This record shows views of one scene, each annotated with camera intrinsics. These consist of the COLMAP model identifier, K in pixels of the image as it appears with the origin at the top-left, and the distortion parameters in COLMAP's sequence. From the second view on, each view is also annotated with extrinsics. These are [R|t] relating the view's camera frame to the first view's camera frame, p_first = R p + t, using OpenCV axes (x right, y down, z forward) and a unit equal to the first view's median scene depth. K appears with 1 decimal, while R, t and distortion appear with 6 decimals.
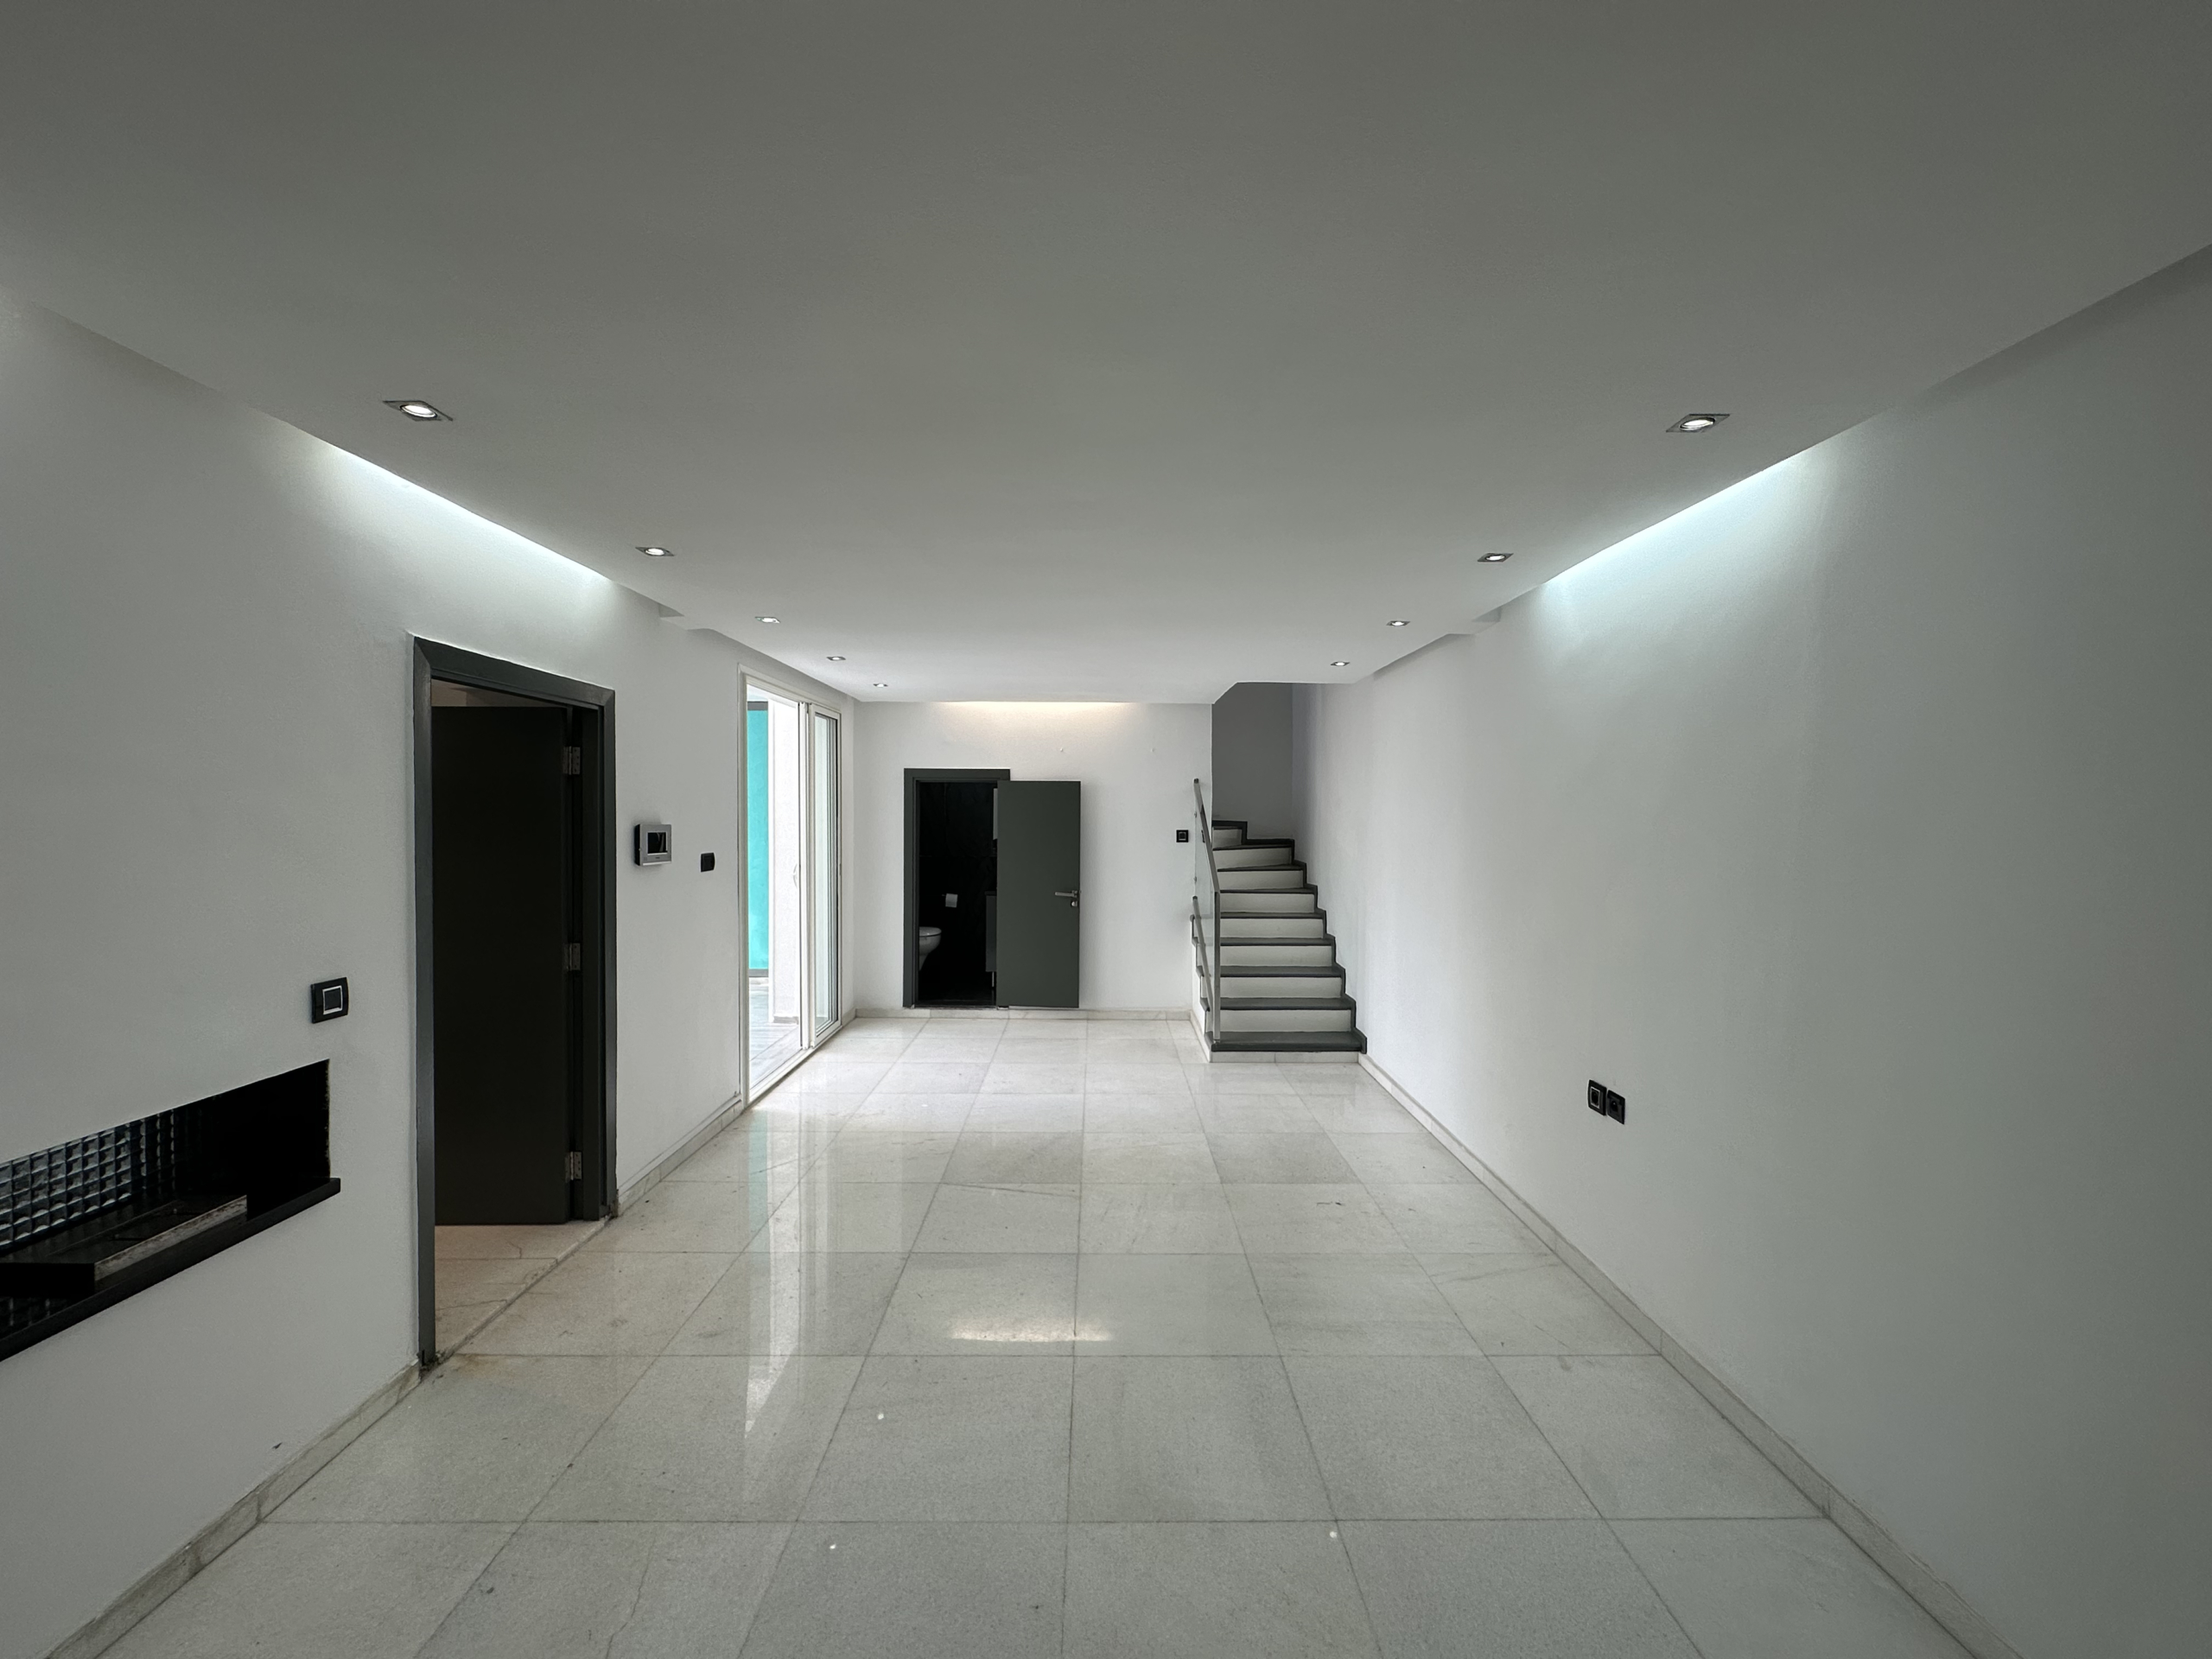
lens RADIAL K [[883.1, 0, 1106.0], [0, 883.1, 829.5], [0, 0, 1]] dist [-0.000847, -0.000116]
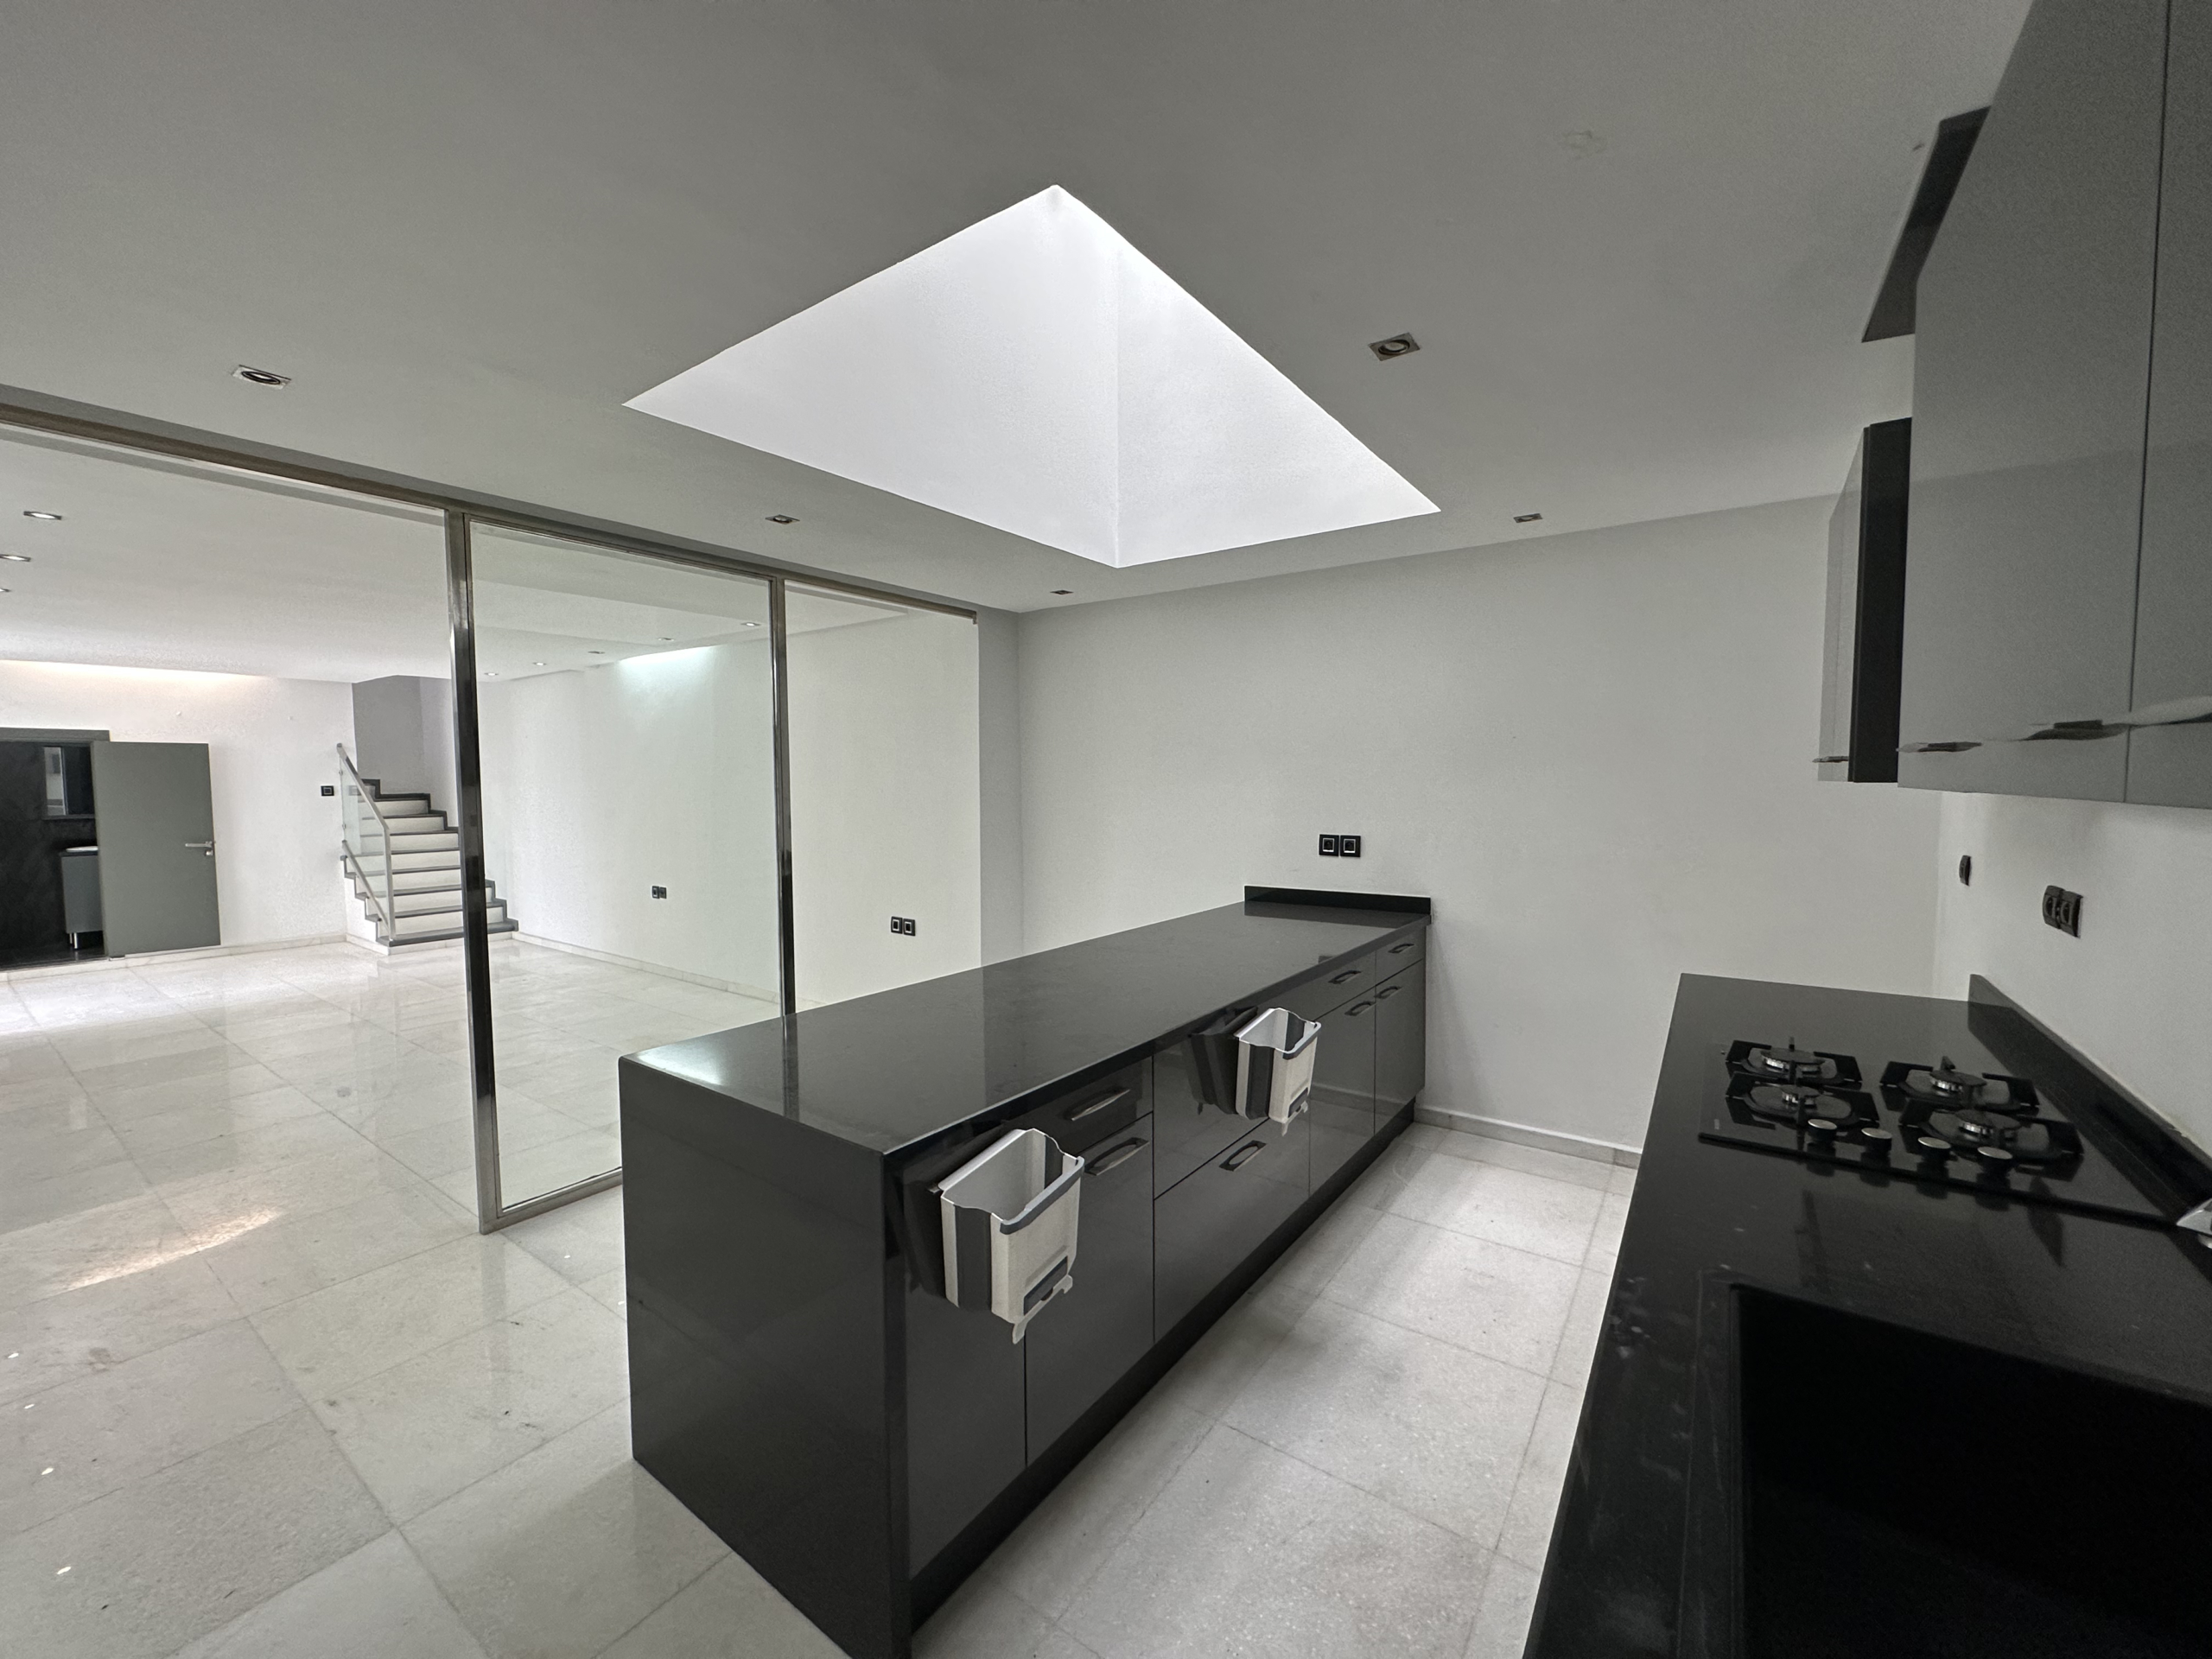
lens RADIAL K [[883.1, 0, 1106.0], [0, 883.1, 829.5], [0, 0, 1]] dist [-0.000847, -0.000116]
pose [[0.585951, -0.053719, 0.808564, -0.271013], [0.020187, 0.998458, 0.051706, 0.018867], [-0.810095, -0.013974, 0.586132, -0.577800]]
